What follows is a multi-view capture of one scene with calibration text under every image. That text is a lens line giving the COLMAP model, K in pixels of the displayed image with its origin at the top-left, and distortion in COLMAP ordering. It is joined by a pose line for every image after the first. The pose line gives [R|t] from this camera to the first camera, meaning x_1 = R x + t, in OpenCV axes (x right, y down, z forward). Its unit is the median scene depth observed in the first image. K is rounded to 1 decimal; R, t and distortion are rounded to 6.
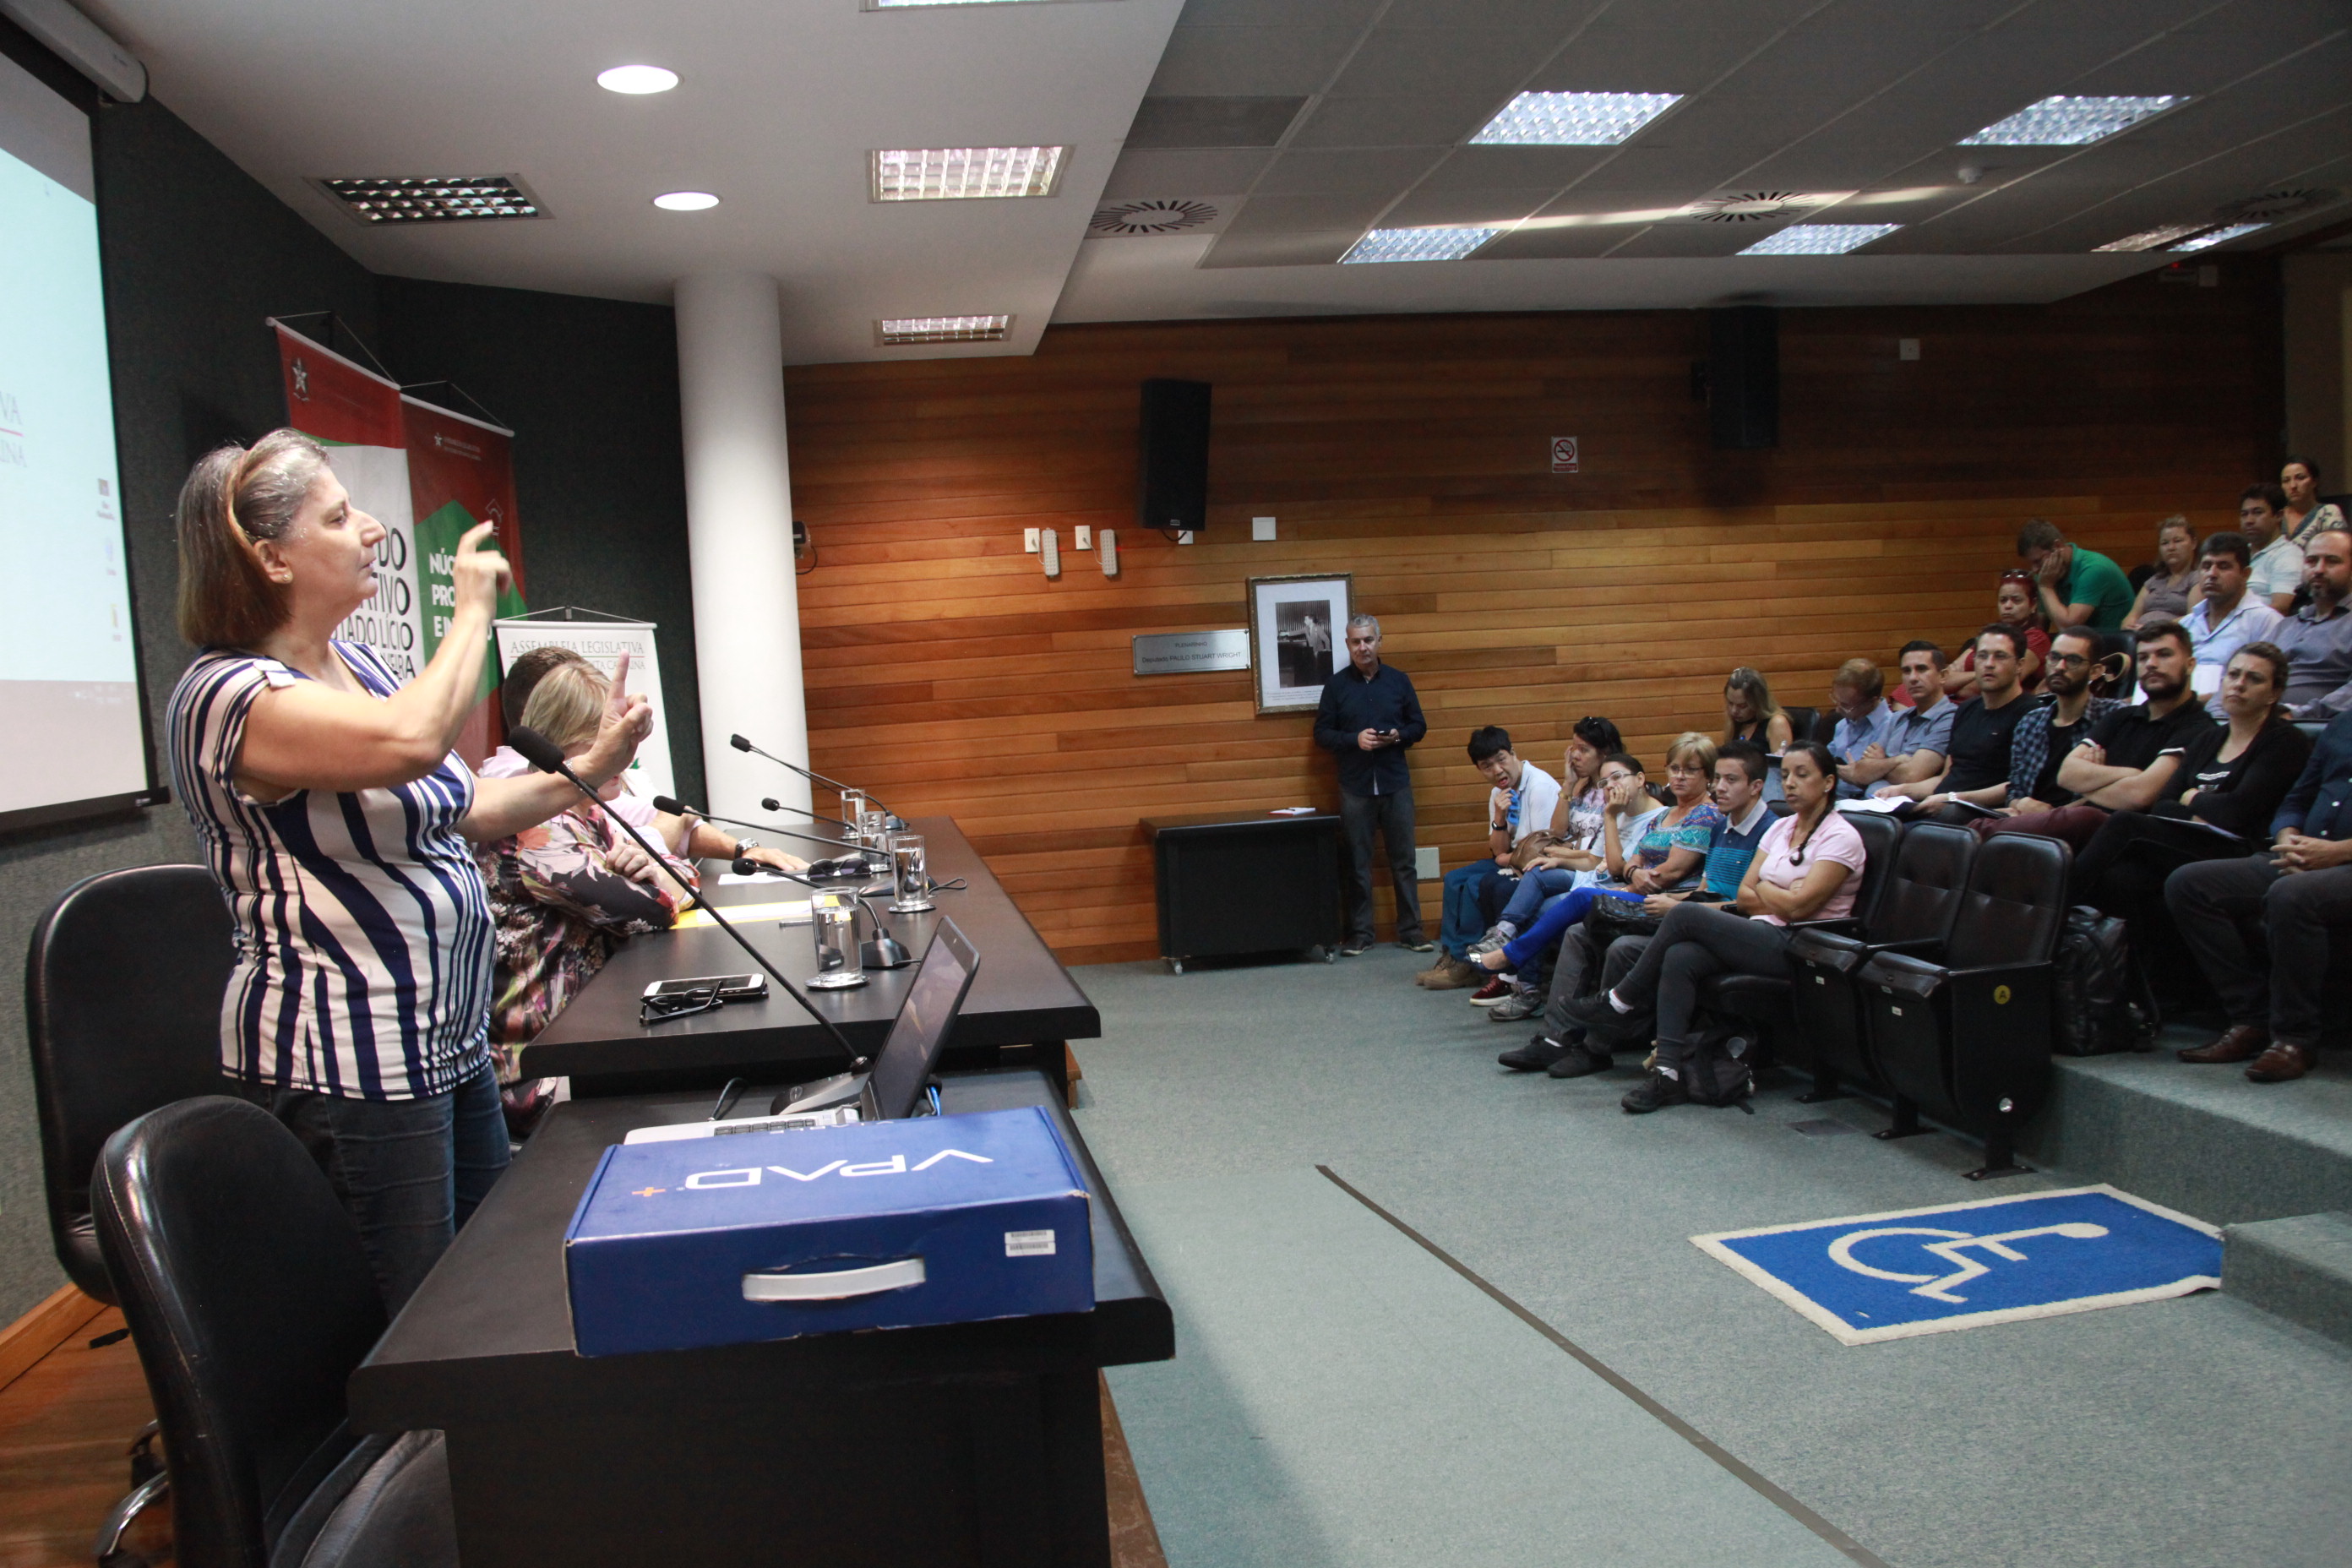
lens RADIAL K [[1909.3, 0, 1182.6], [0, 1909.3, 841.4], [0, 0, 1]] dist [-0.159820, 0.140425]
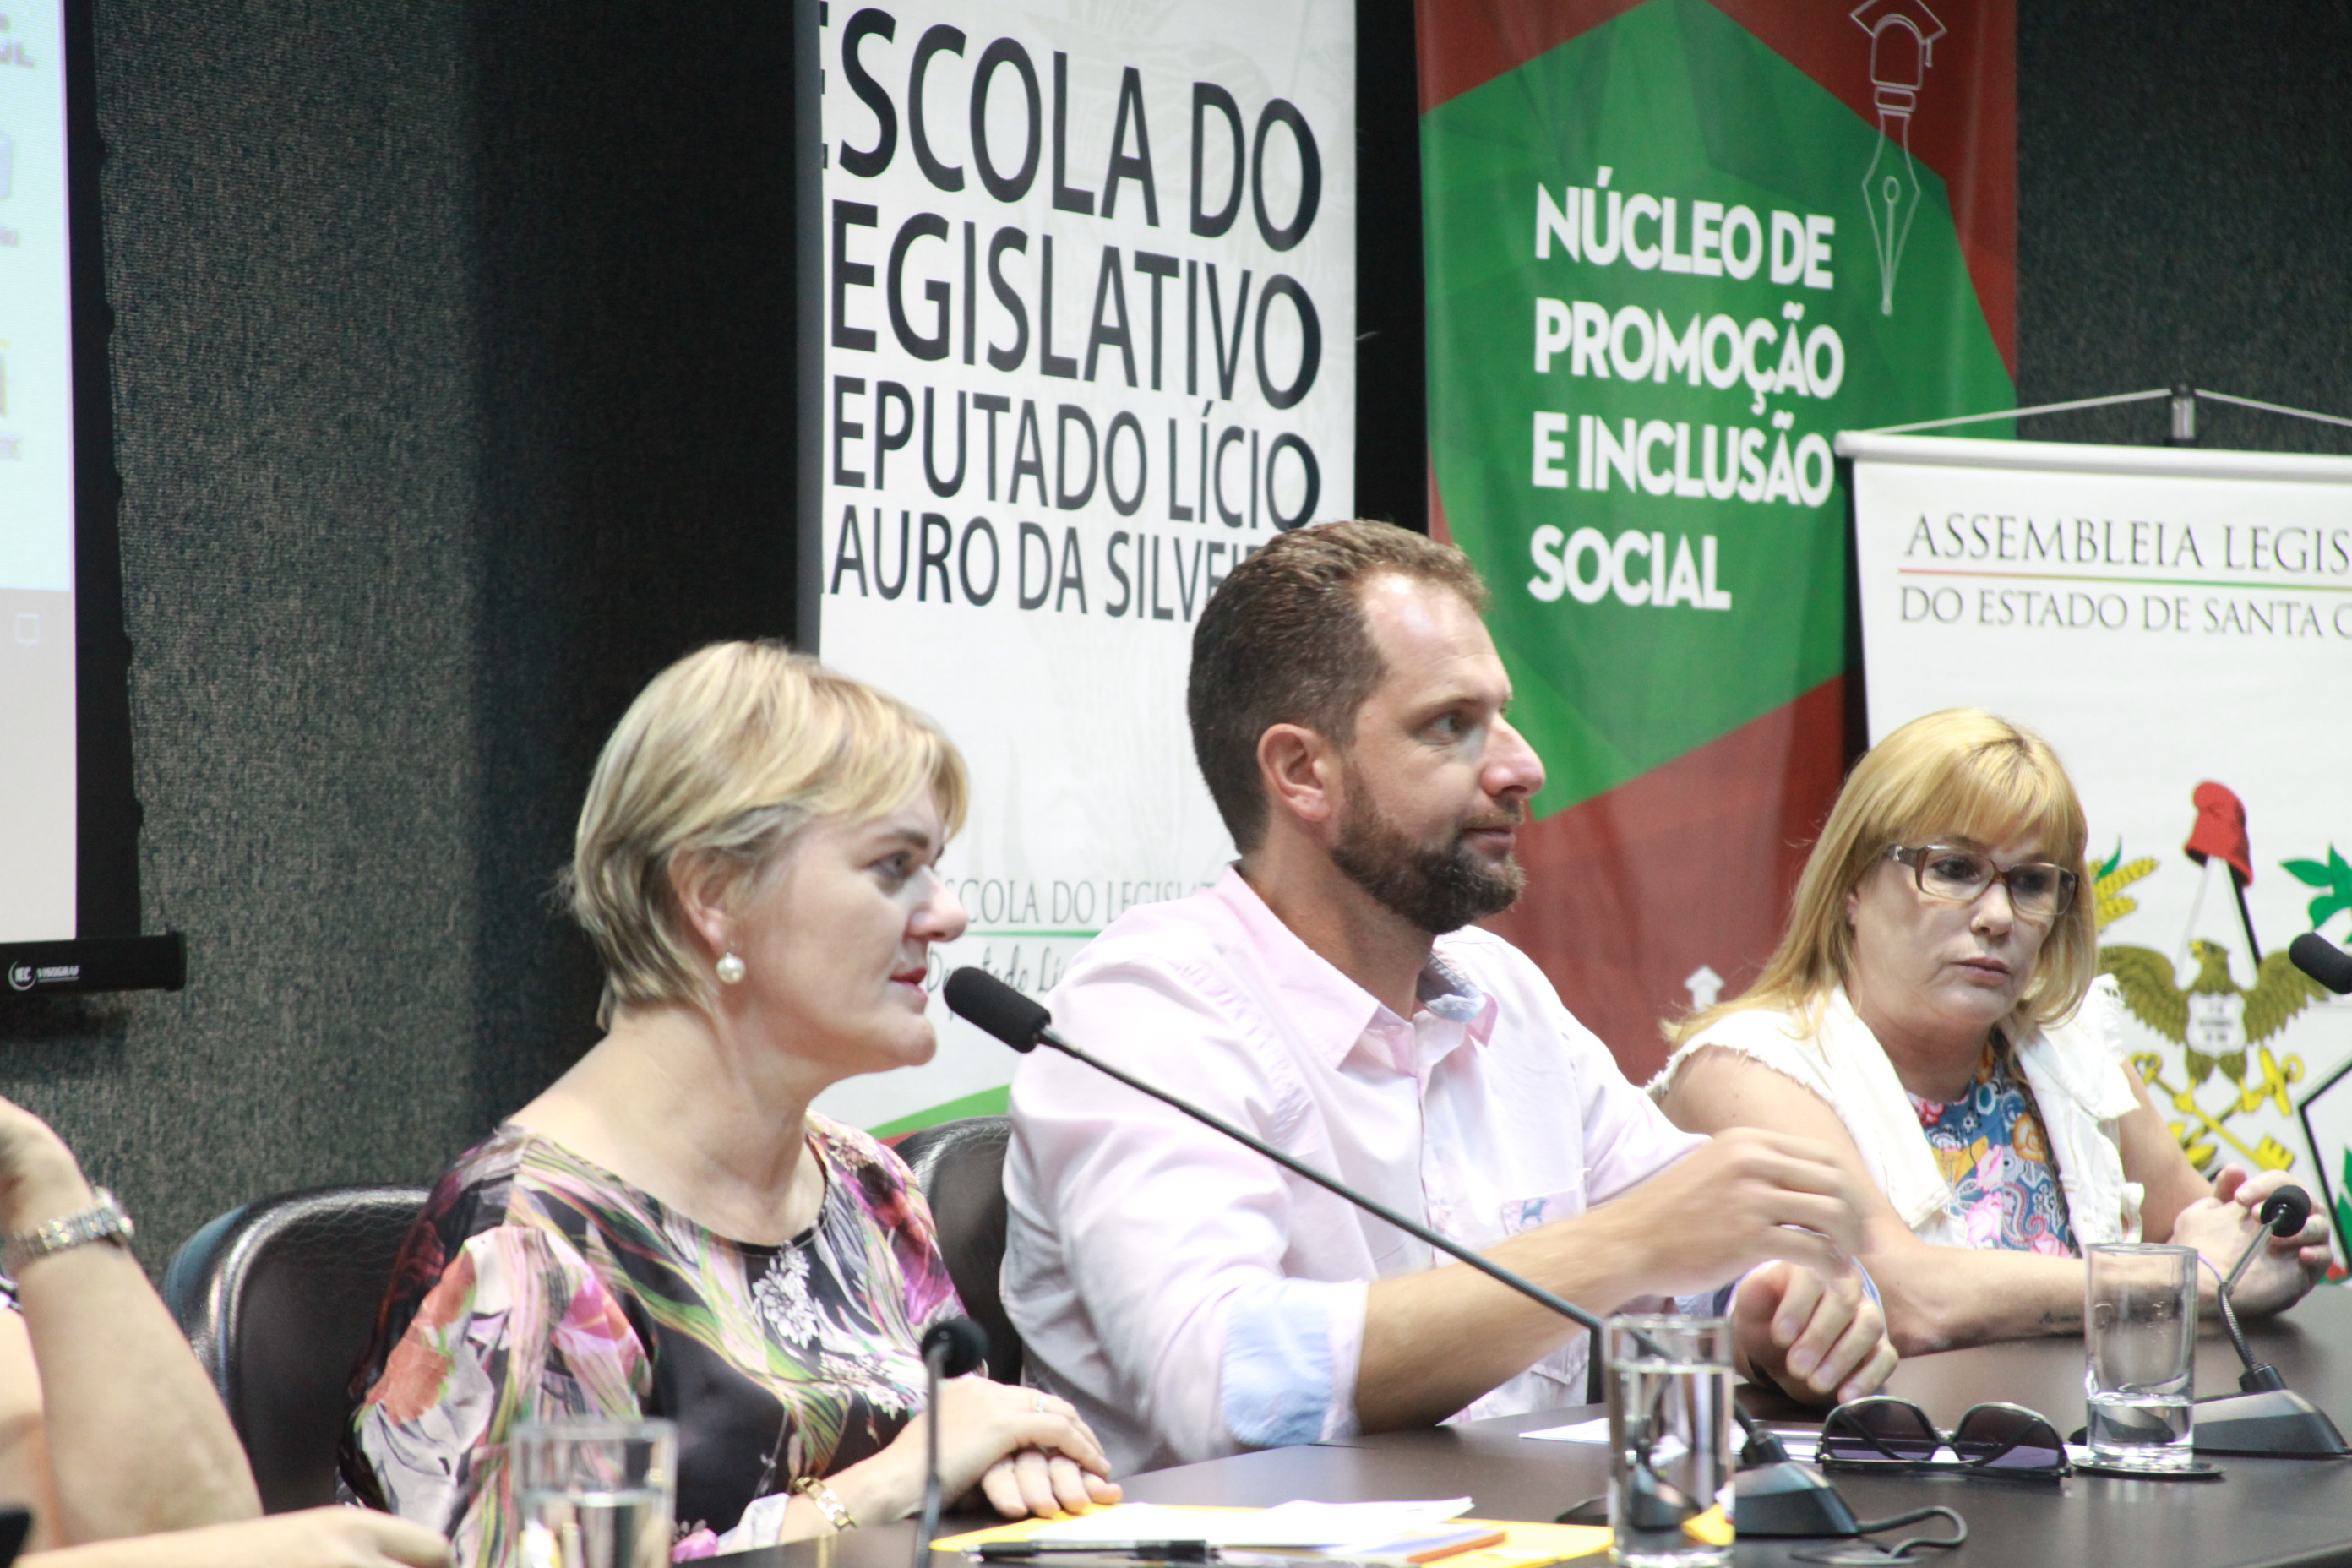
lens RADIAL K [[8014.1, 0, 1176.0], [0, 8014.1, 784.0], [0, 0, 1]] dist [0.740203, 4.791547]
pose [[0.800143, 0.061508, -0.596647, 0.182519], [-0.102553, 0.994110, -0.035048, -0.012243], [0.590977, 0.089232, 0.801738, 0.009021]]
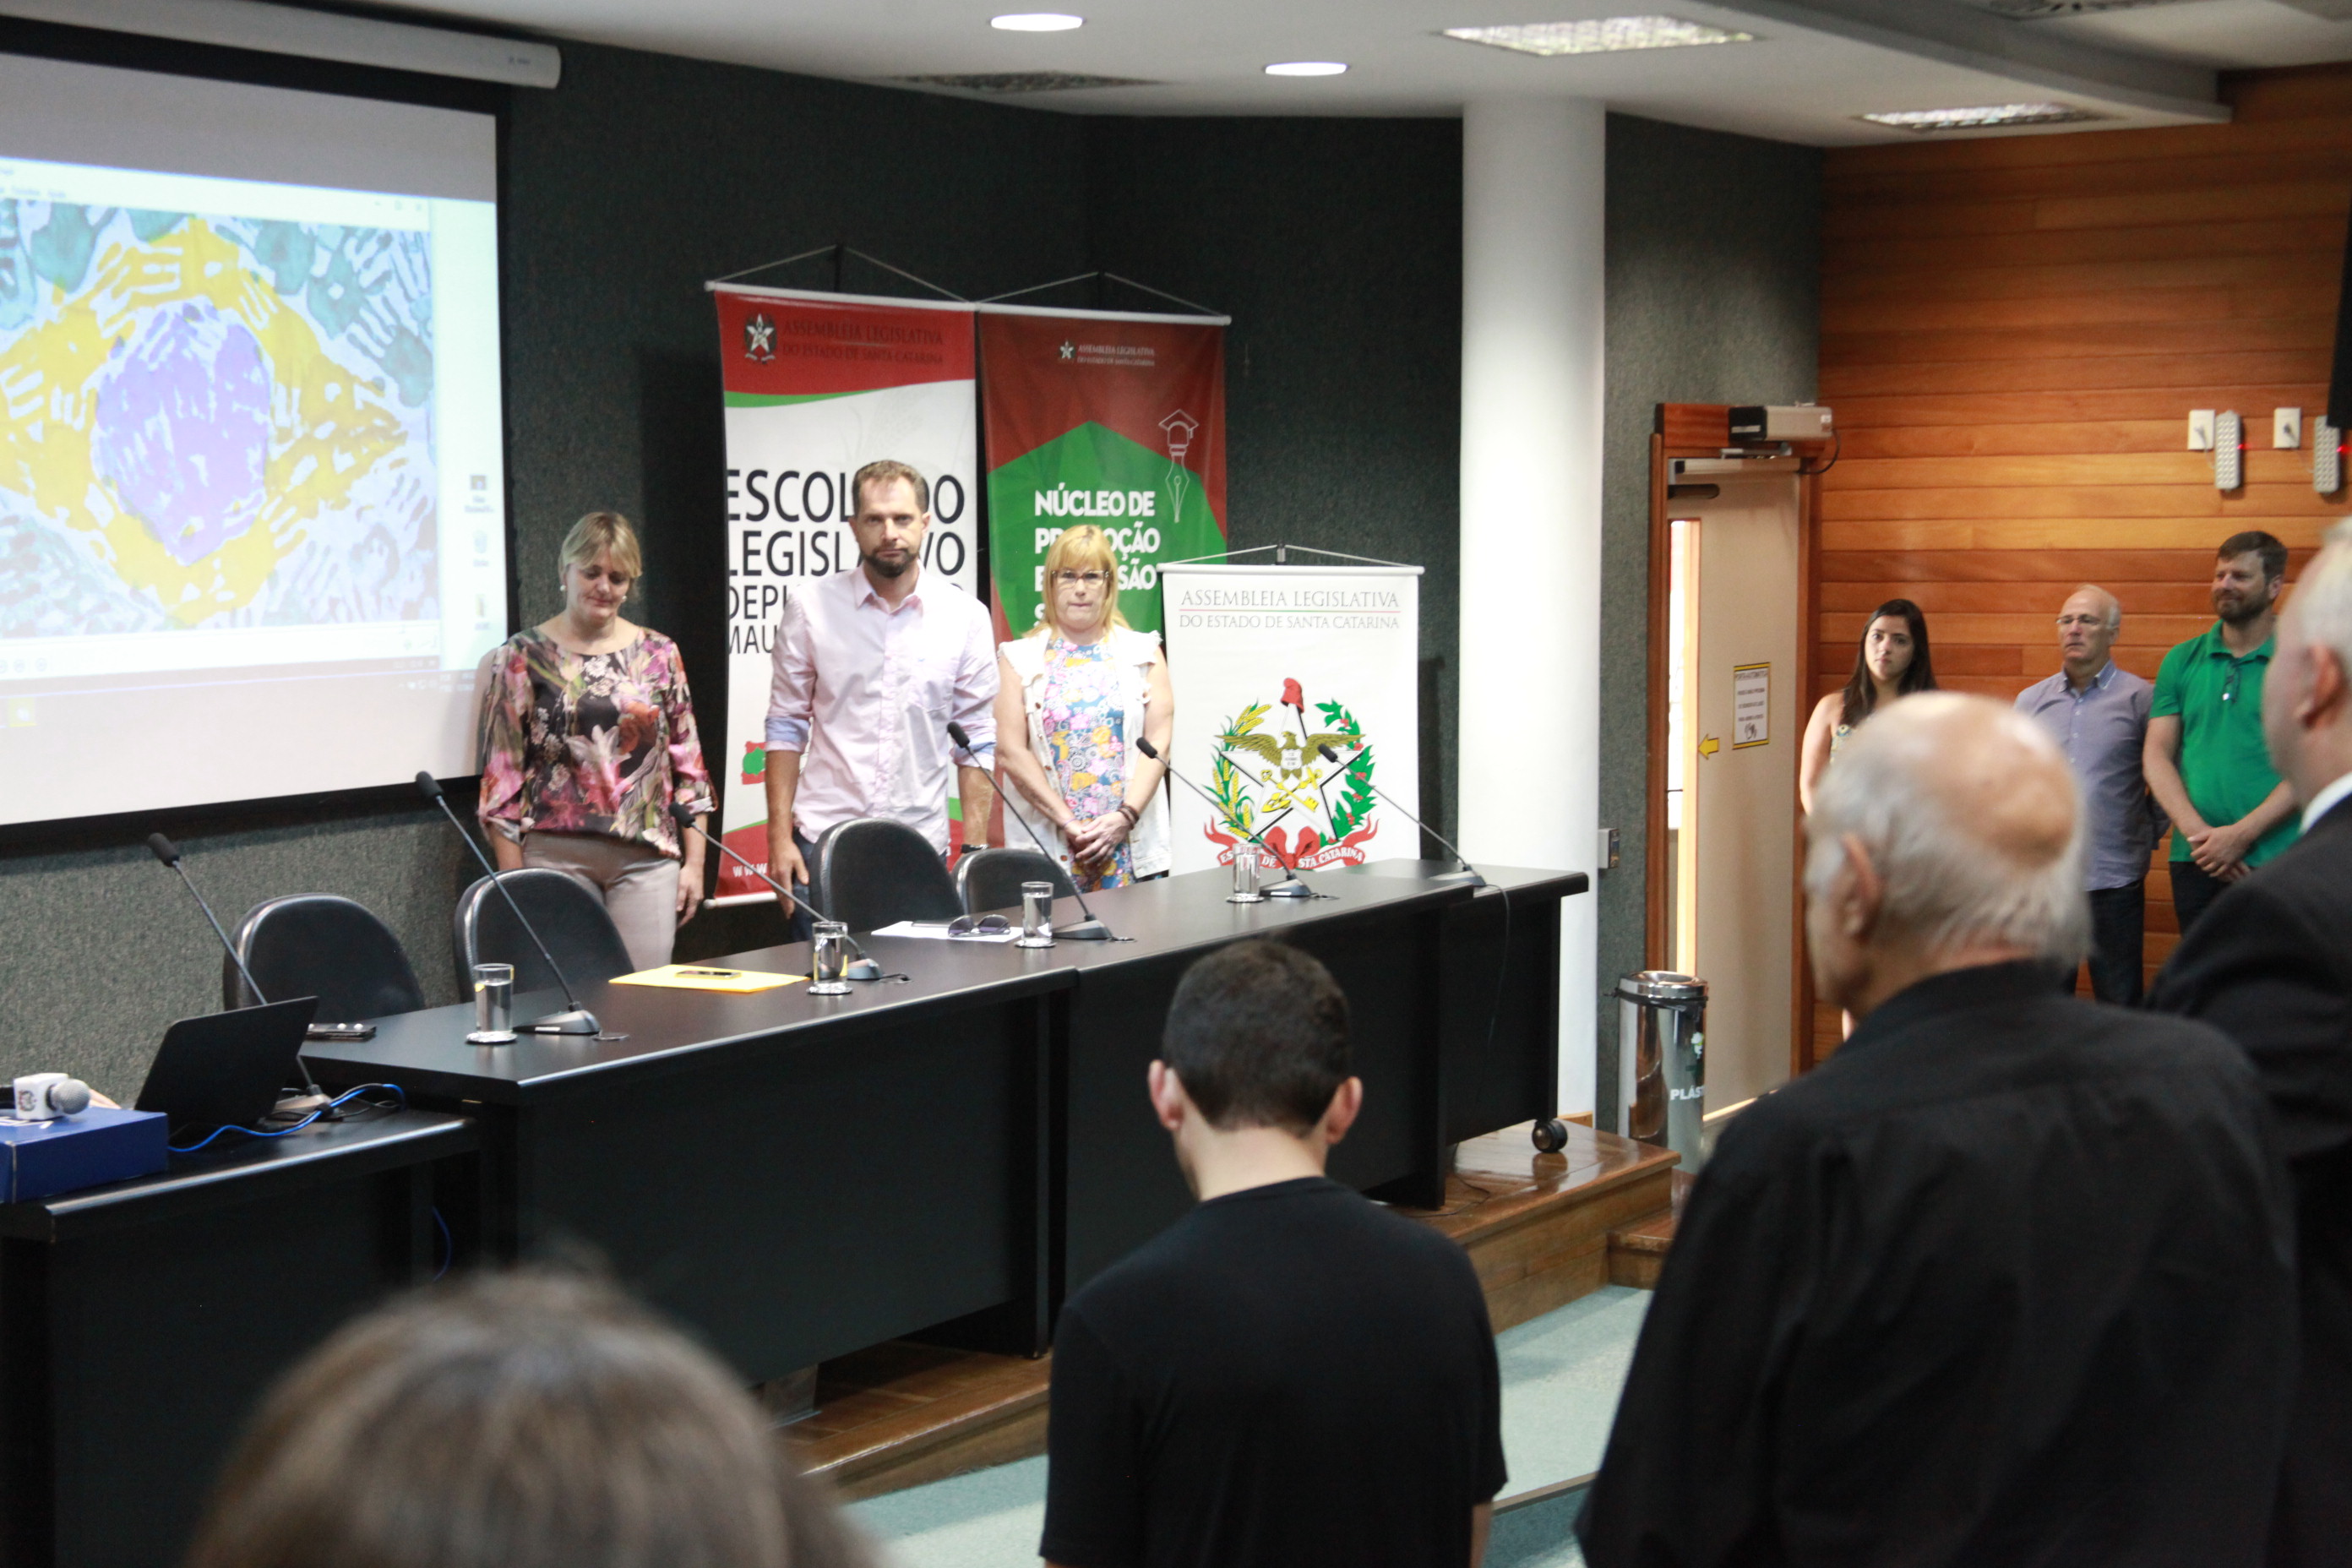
lens RADIAL K [[3896.1, 0, 1139.3], [0, 3896.1, 831.8], [0, 0, 1]] dist [0.154550, 0.112111]
pose [[0.755732, 0.115914, -0.644541, 0.516874], [-0.099003, 0.993121, 0.062521, -0.077784], [0.647354, 0.016563, 0.762010, -0.200723]]
